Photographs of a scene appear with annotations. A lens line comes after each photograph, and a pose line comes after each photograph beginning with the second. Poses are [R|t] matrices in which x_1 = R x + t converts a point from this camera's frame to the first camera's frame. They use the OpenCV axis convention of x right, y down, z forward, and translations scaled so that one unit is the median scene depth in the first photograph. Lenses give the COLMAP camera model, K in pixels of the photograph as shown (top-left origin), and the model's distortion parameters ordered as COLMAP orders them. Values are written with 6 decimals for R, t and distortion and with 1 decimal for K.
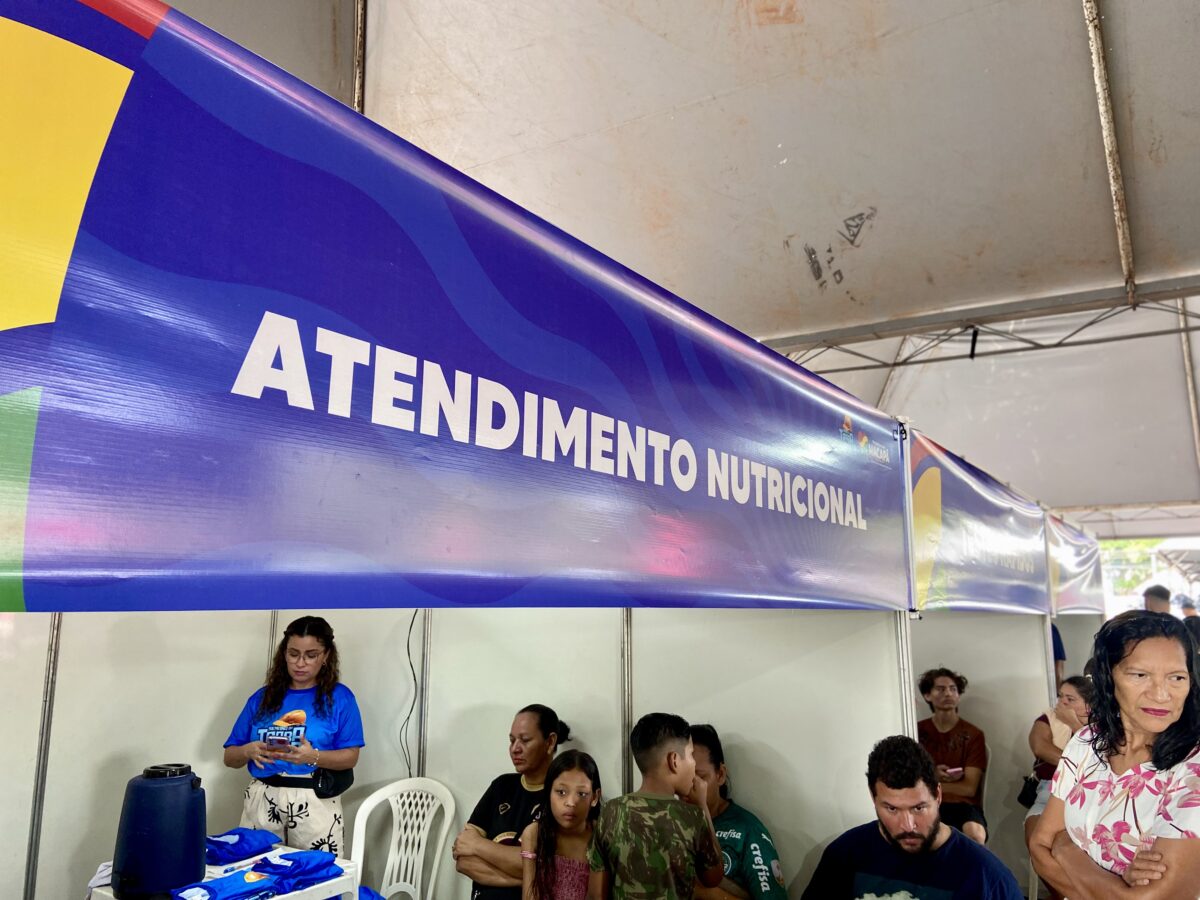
lens RADIAL K [[913.3, 0, 600.0], [0, 913.3, 450.0], [0, 0, 1]] dist [0.135462, -0.178201]
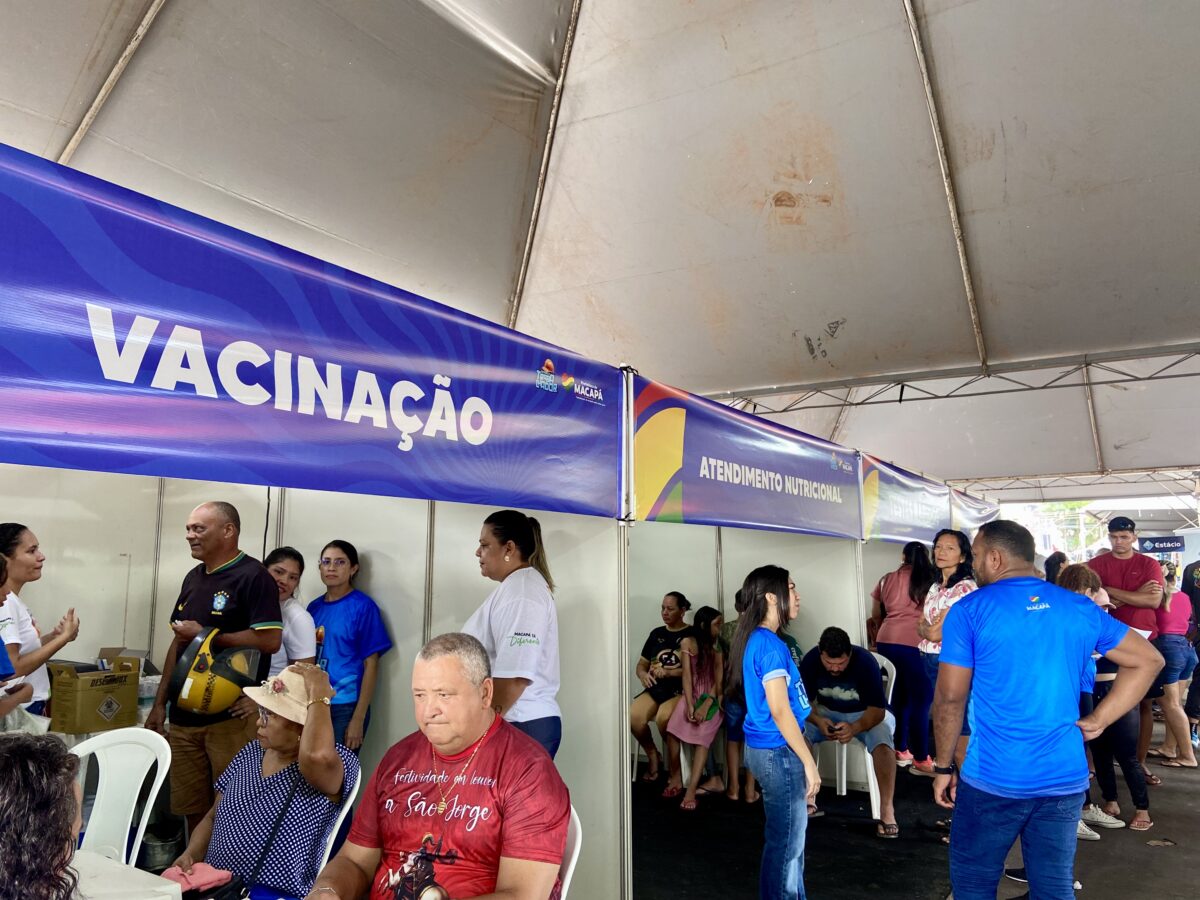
lens RADIAL K [[913.3, 0, 600.0], [0, 913.3, 450.0], [0, 0, 1]] dist [0.135462, -0.178201]
pose [[0.999484, -0.009845, 0.030583, -0.241711], [0.008763, 0.999337, 0.035327, -0.083614], [-0.030911, -0.035041, 0.998908, -0.800150]]
